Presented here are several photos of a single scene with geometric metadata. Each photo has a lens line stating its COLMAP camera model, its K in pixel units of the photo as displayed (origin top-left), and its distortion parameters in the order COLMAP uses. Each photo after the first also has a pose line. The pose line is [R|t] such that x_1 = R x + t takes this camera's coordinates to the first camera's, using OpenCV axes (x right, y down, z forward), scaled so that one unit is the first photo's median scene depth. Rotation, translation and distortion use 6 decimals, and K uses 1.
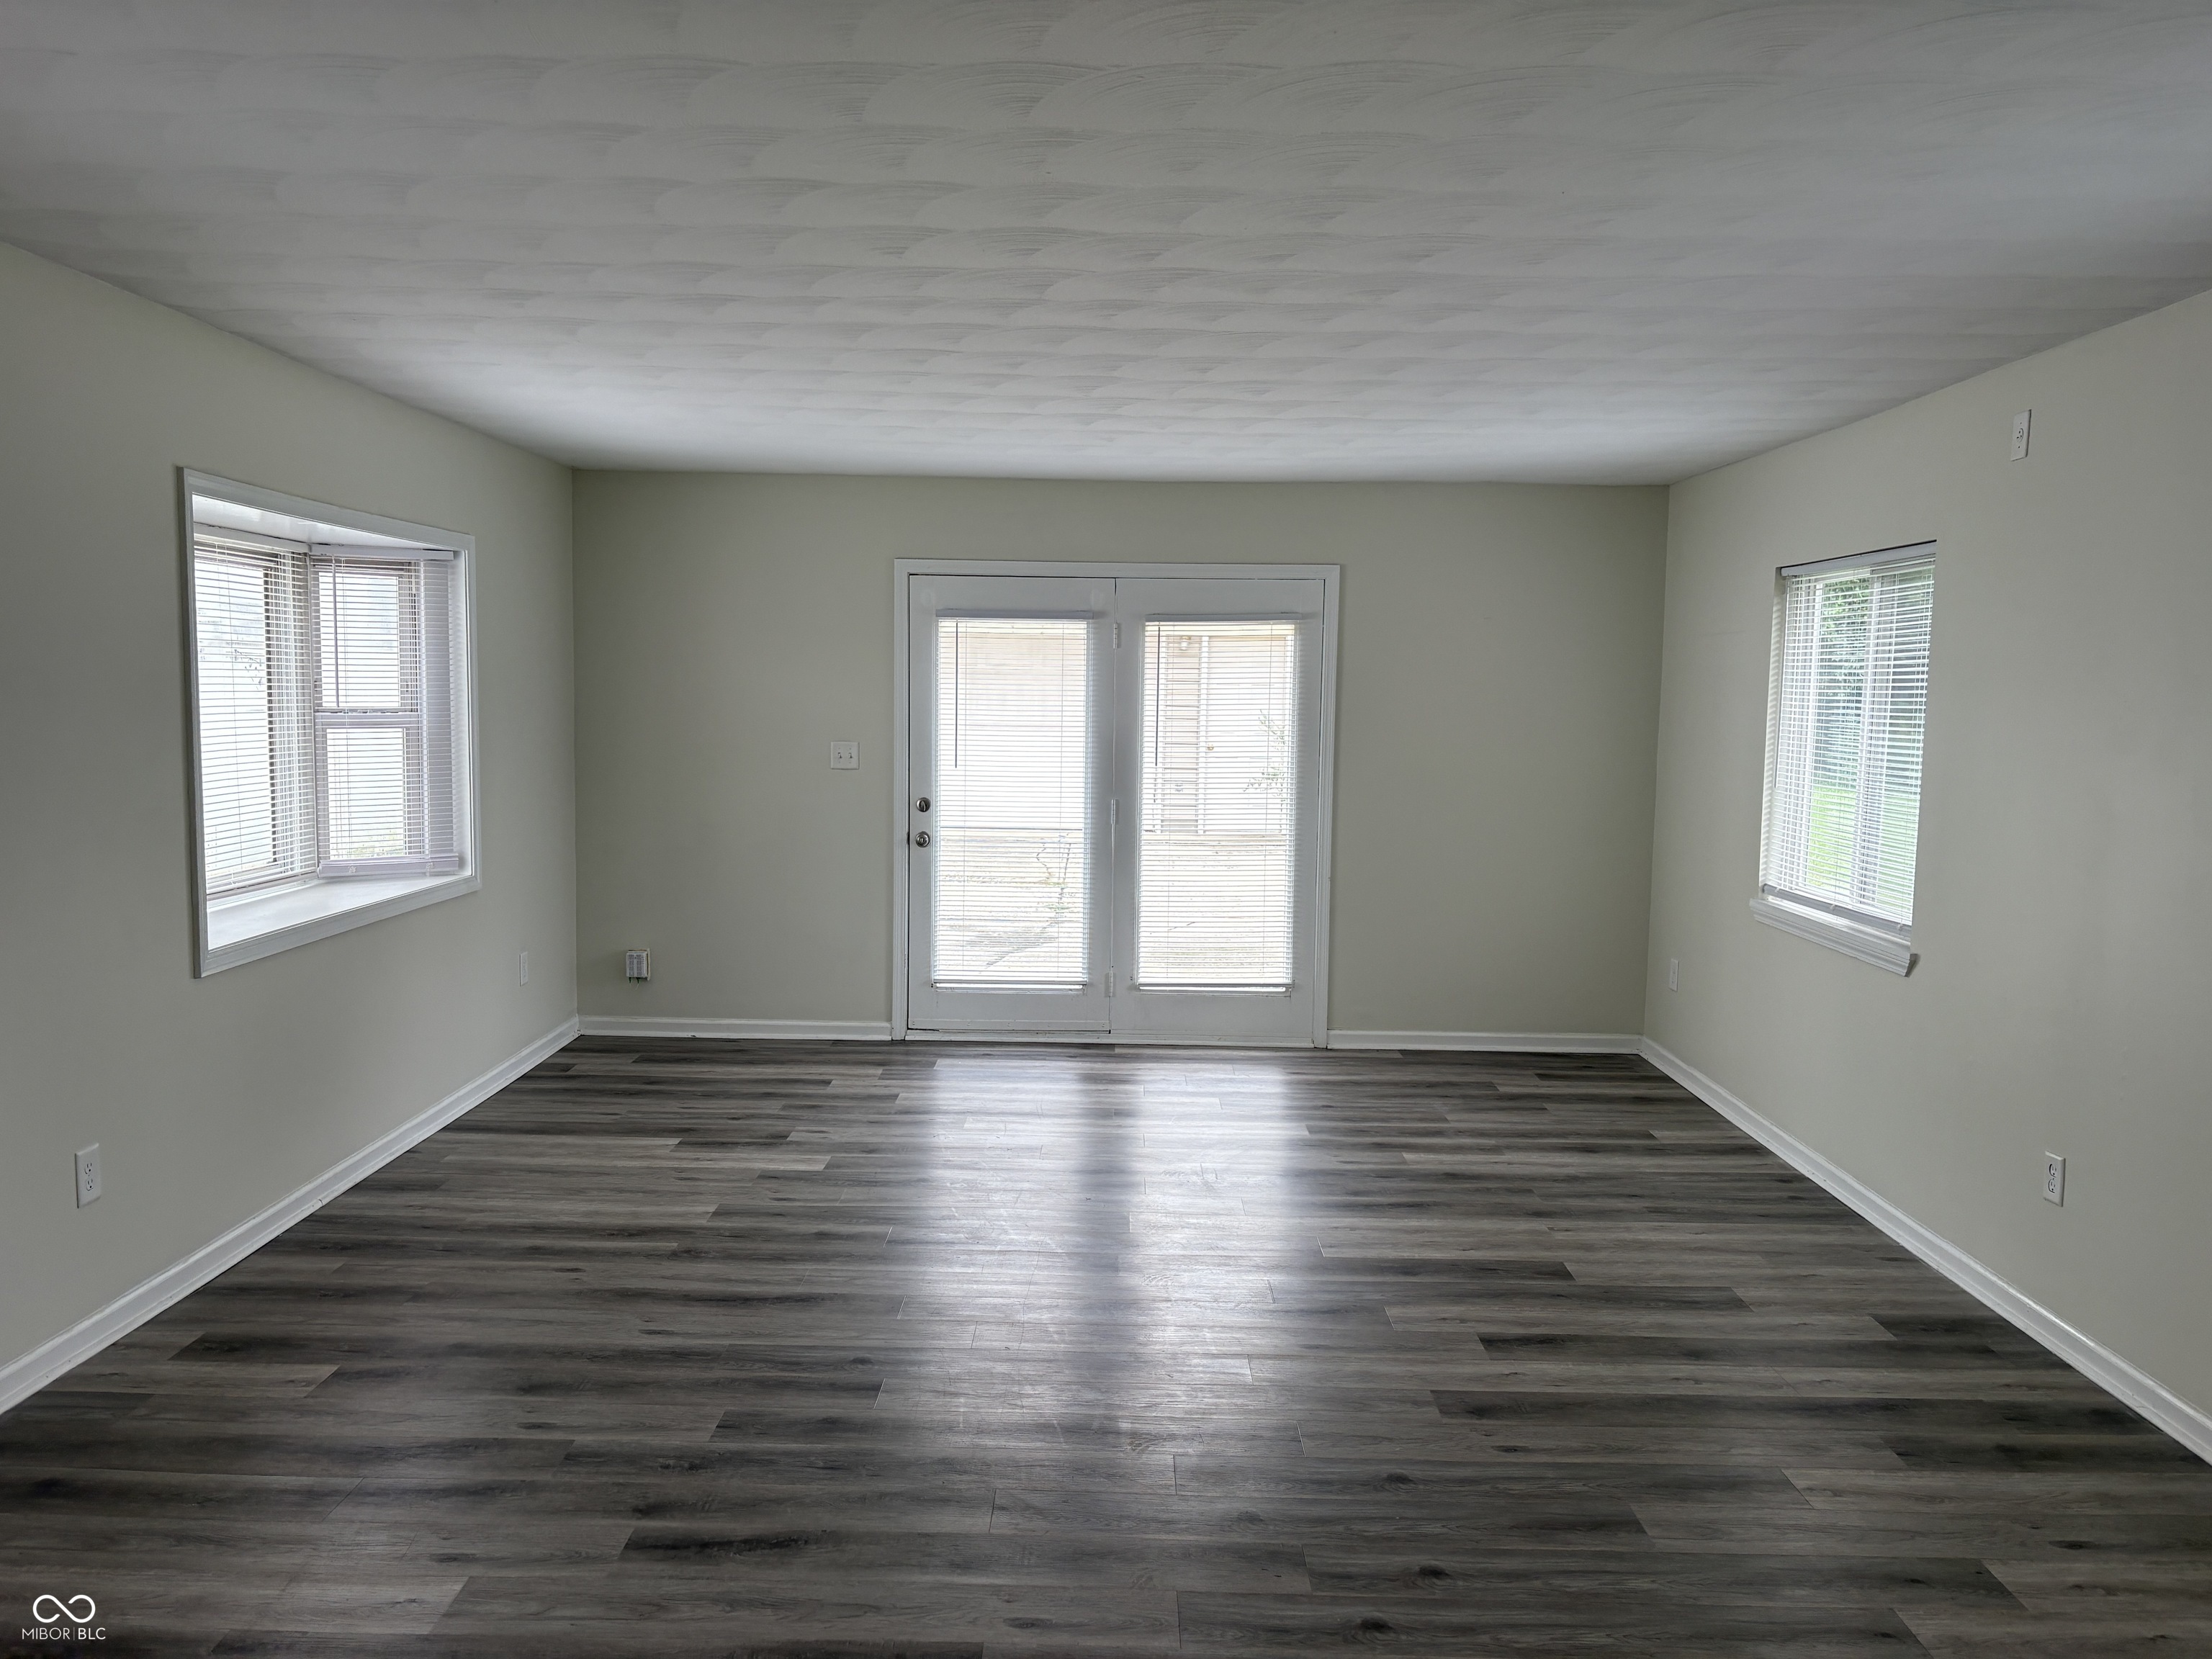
lens RADIAL K [[1636.2, 0, 1106.0], [0, 1636.2, 829.5], [0, 0, 1]] dist [0.161660, -0.201896]
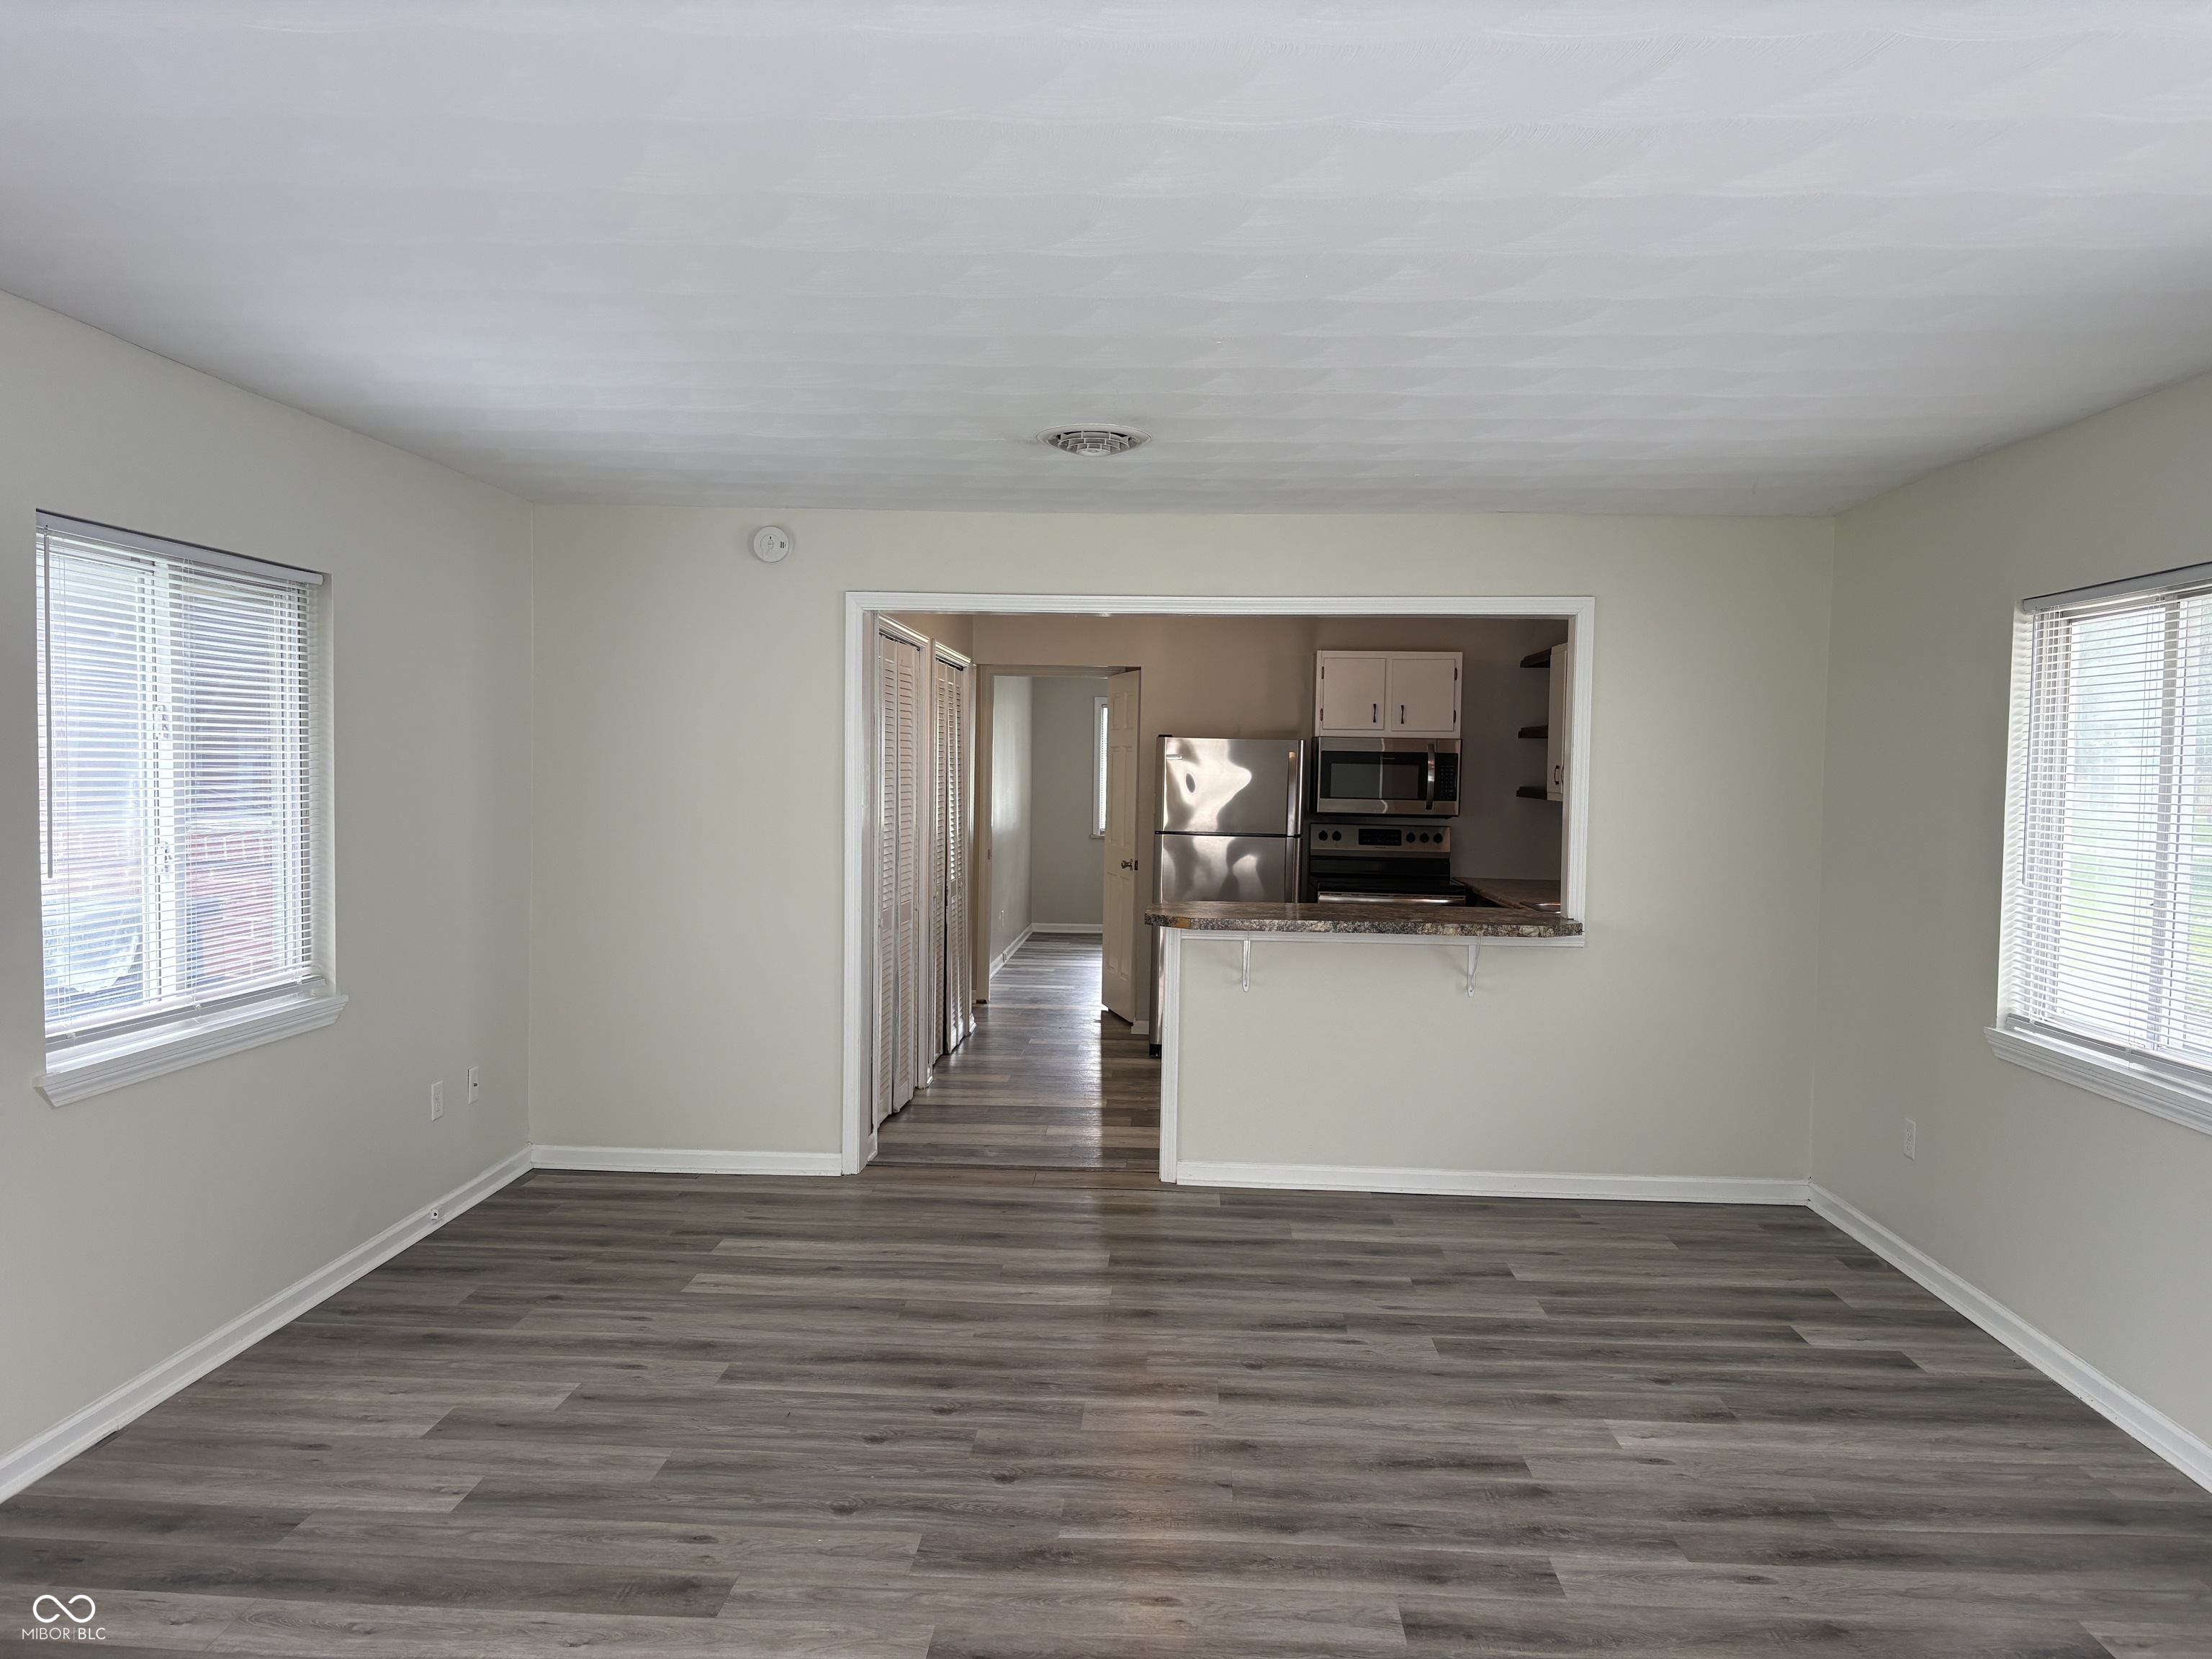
lens RADIAL K [[1636.2, 0, 1106.0], [0, 1636.2, 829.5], [0, 0, 1]] dist [0.161660, -0.201896]
pose [[-0.998635, -0.033667, 0.039942, -0.013691], [-0.028513, 0.991969, 0.123228, -0.168525], [-0.043770, 0.121921, -0.991574, 2.106423]]
